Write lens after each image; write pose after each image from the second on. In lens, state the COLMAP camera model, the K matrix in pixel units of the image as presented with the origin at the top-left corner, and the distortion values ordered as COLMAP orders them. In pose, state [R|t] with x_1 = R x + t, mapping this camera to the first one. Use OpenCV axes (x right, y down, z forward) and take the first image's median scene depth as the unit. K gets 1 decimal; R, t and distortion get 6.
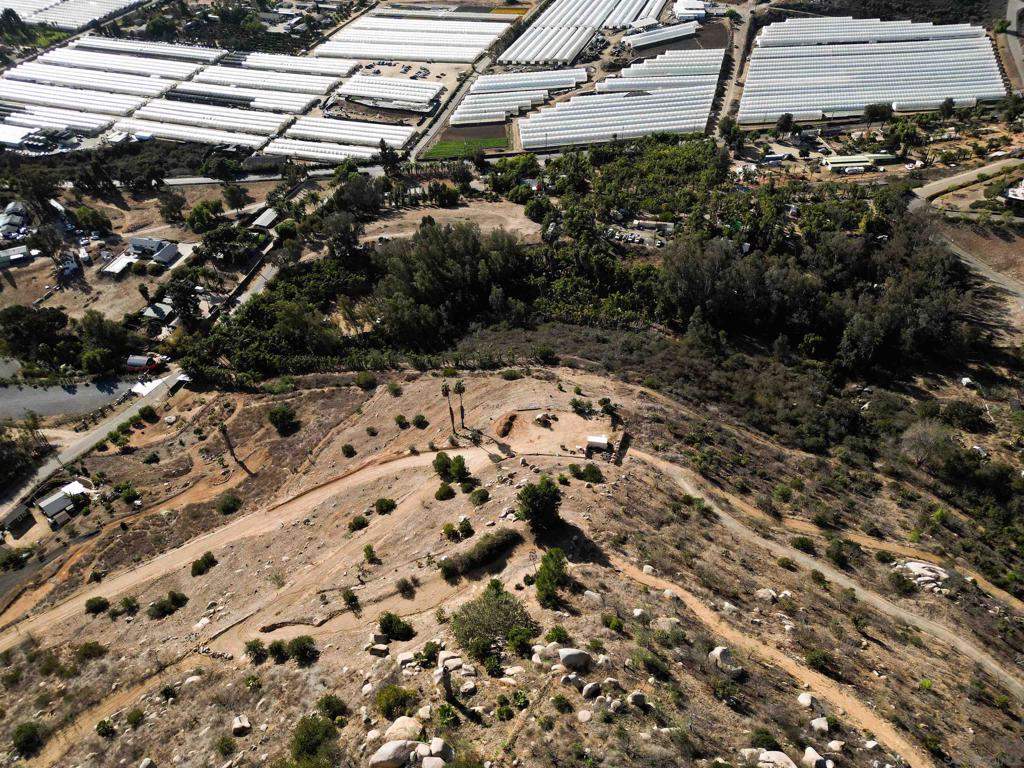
lens RADIAL K [[710.4, 0, 512.0], [0, 710.4, 384.0], [0, 0, 1]] dist [0.108080, -0.105840]
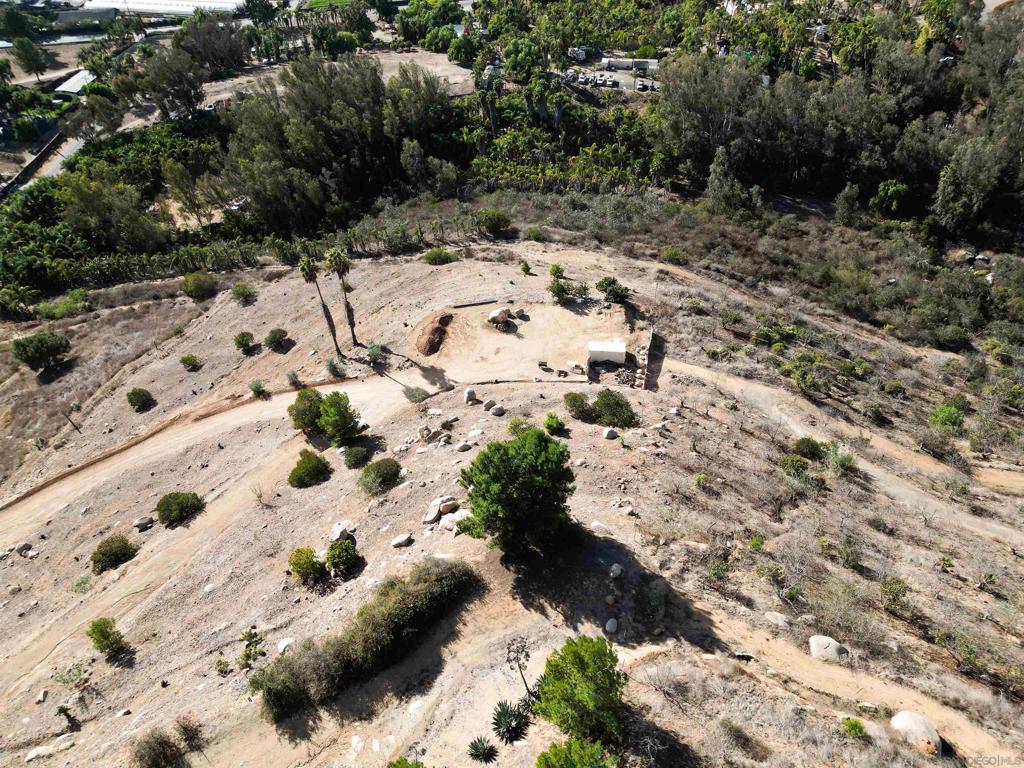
lens RADIAL K [[710.4, 0, 512.0], [0, 710.4, 384.0], [0, 0, 1]] dist [0.108080, -0.105840]
pose [[0.994798, -0.065243, 0.078229, 0.005249], [0.059337, 0.995373, 0.075581, 0.054789], [-0.082798, -0.070546, 0.994066, 0.423321]]
